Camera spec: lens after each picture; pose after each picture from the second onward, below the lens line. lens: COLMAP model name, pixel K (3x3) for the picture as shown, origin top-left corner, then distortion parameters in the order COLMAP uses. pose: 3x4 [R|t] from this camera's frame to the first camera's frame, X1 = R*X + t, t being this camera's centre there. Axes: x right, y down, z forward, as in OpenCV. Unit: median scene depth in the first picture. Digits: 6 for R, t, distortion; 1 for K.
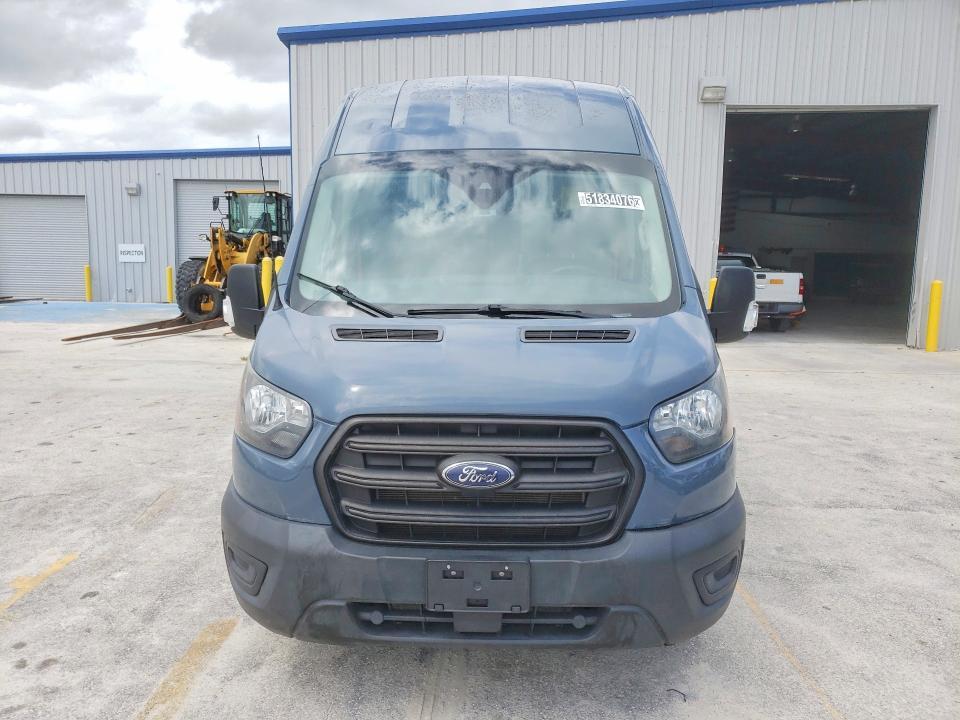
lens RADIAL K [[750.3, 0, 467.2], [0, 750.3, 358.0], [0, 0, 1]] dist [0.008280, 0.013098]
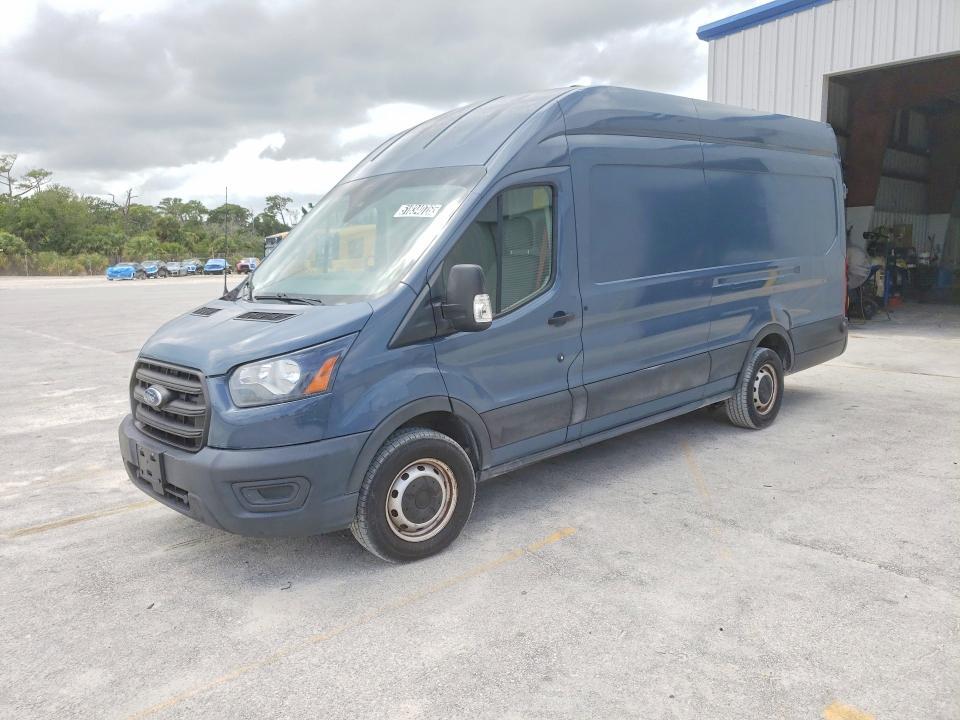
lens RADIAL K [[743.7, 0, 472.3], [0, 743.7, 361.2], [0, 0, 1]] dist [-0.009706, 0.062001]
pose [[0.708032, 0.074134, -0.702278, 0.949123], [-0.060818, 0.997181, 0.043949, -0.021093], [0.703556, 0.011594, 0.710545, 0.189081]]
